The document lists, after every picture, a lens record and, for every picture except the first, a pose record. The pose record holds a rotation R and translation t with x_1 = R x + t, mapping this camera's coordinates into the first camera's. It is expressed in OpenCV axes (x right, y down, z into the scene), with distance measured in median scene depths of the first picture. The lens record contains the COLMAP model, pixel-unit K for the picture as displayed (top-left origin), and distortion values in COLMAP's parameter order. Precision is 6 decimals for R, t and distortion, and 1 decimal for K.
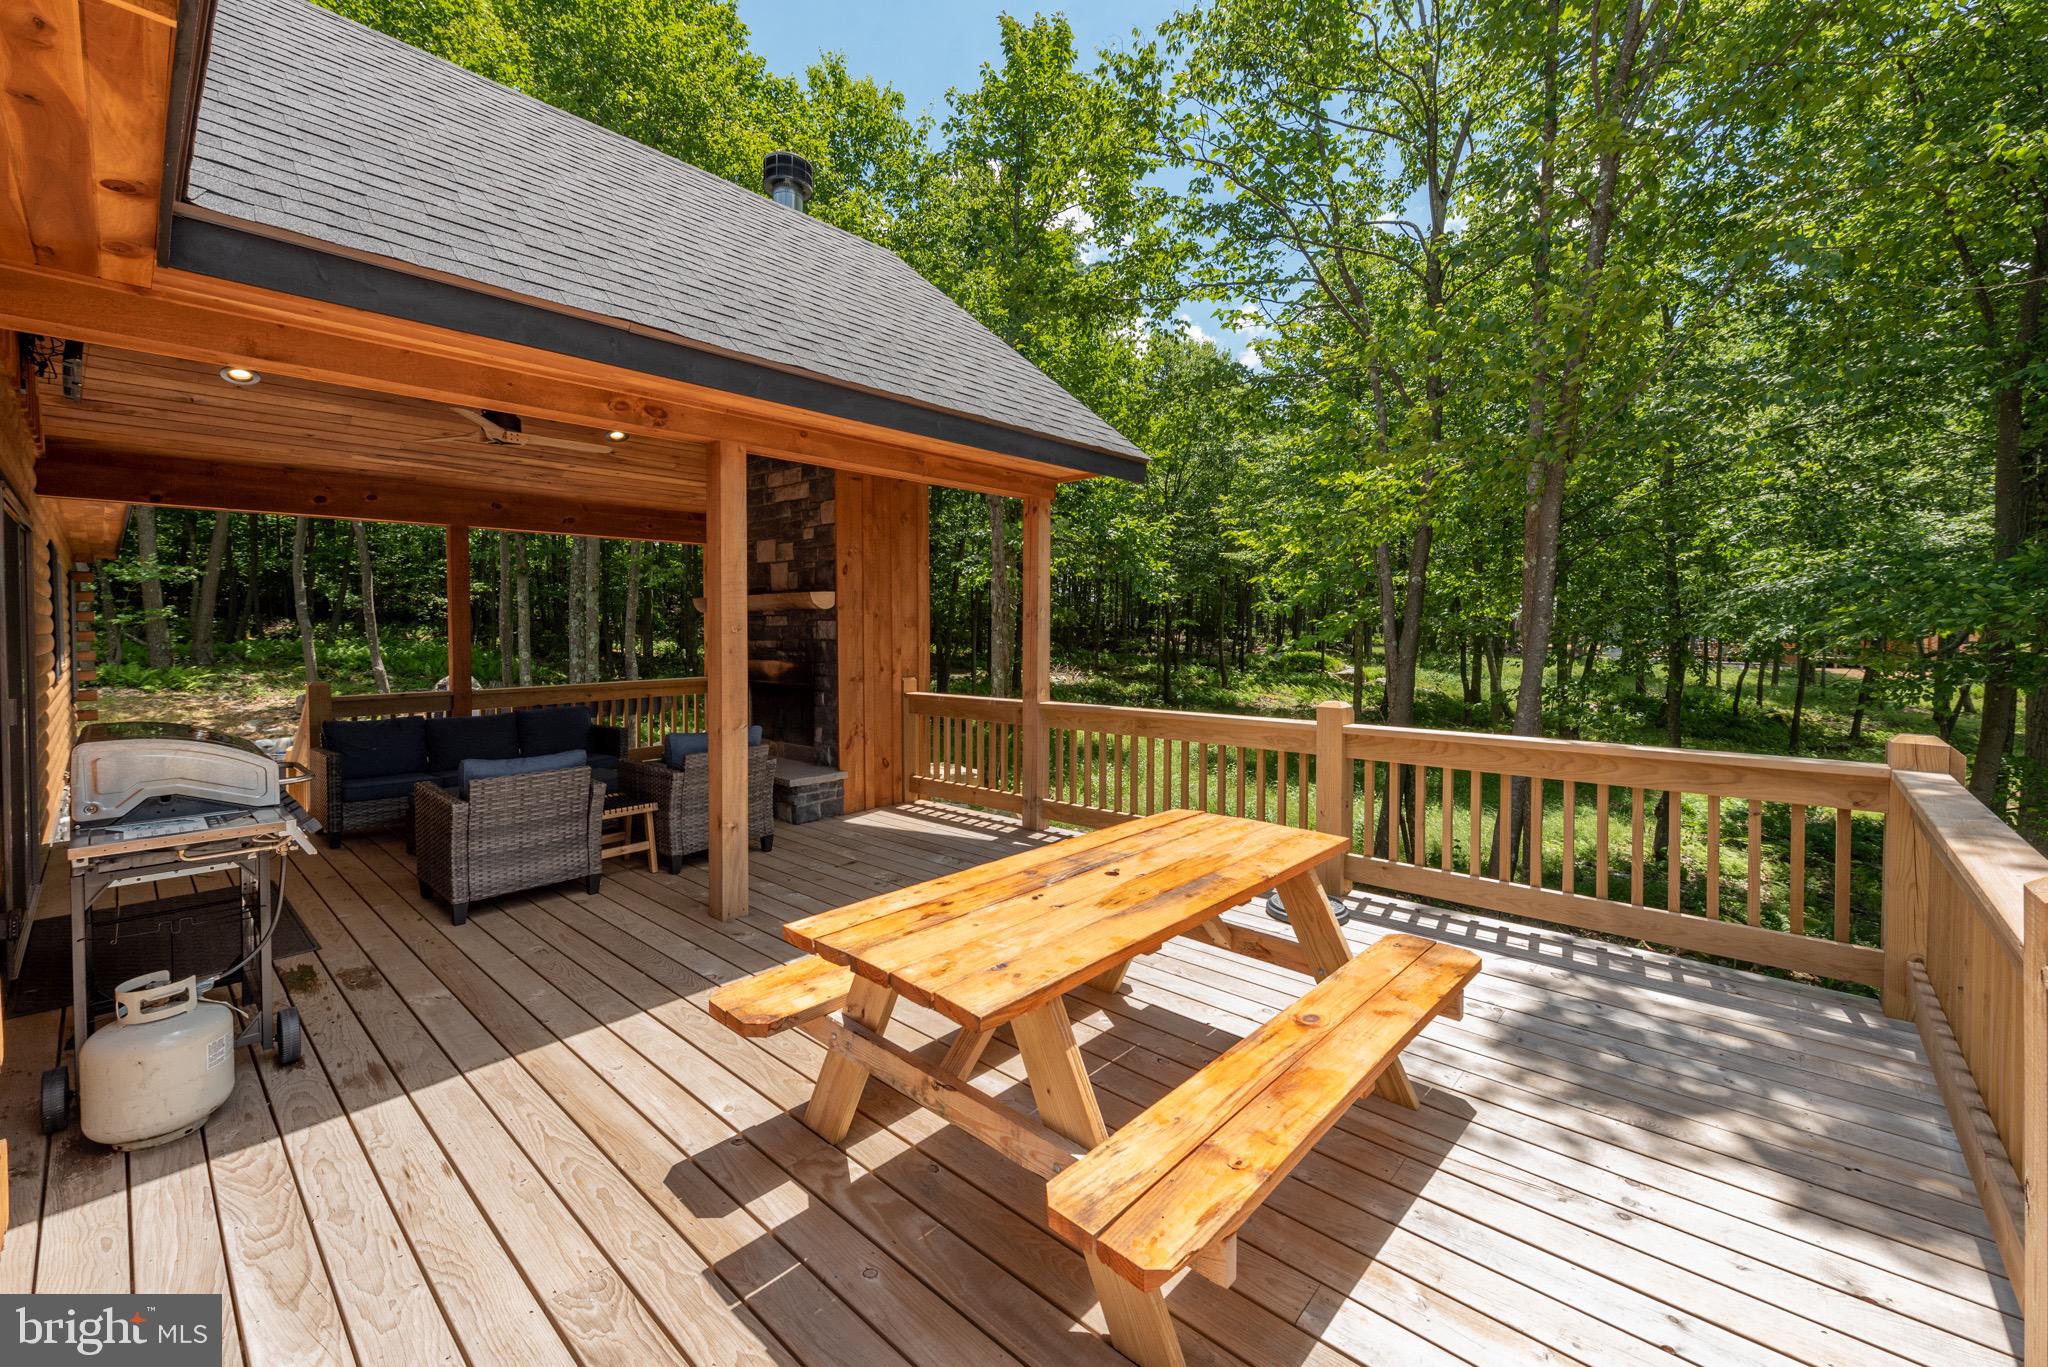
lens RADIAL K [[824.9, 0, 990.5], [0, 824.9, 648.0], [0, 0, 1]] dist [-0.000058, -0.000246]
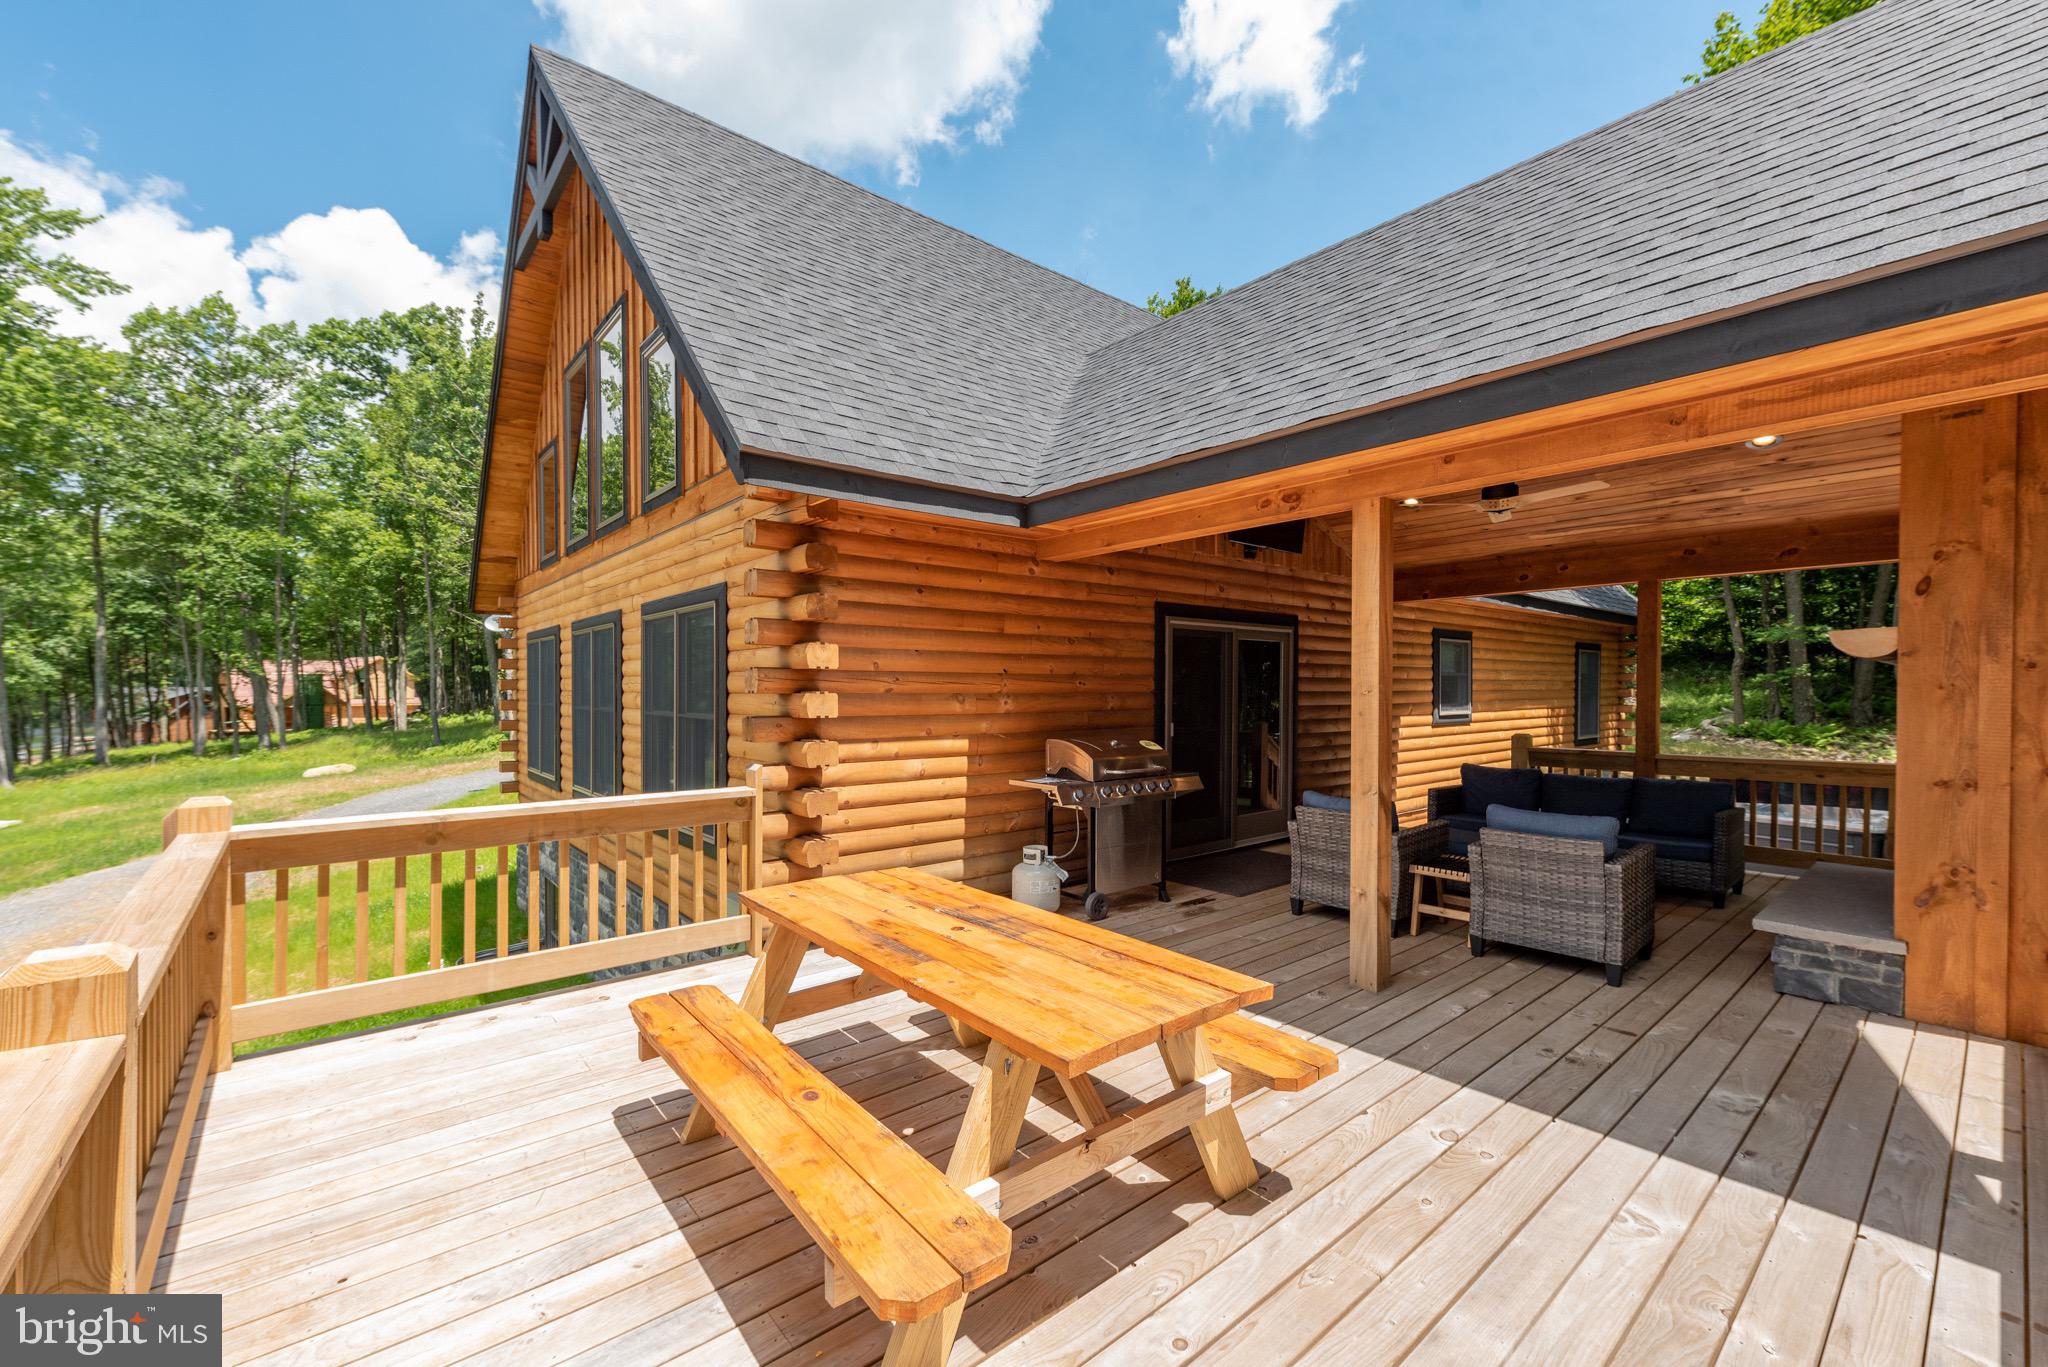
lens RADIAL K [[824.9, 0, 1031.4], [0, 824.9, 693.2], [0, 0, 1]] dist [-0.000058, -0.000246]
pose [[-0.105752, 0.011813, -0.994322, 0.376221], [-0.024126, 0.999605, 0.014442, -0.013832], [0.994100, 0.025517, -0.105425, 0.382587]]
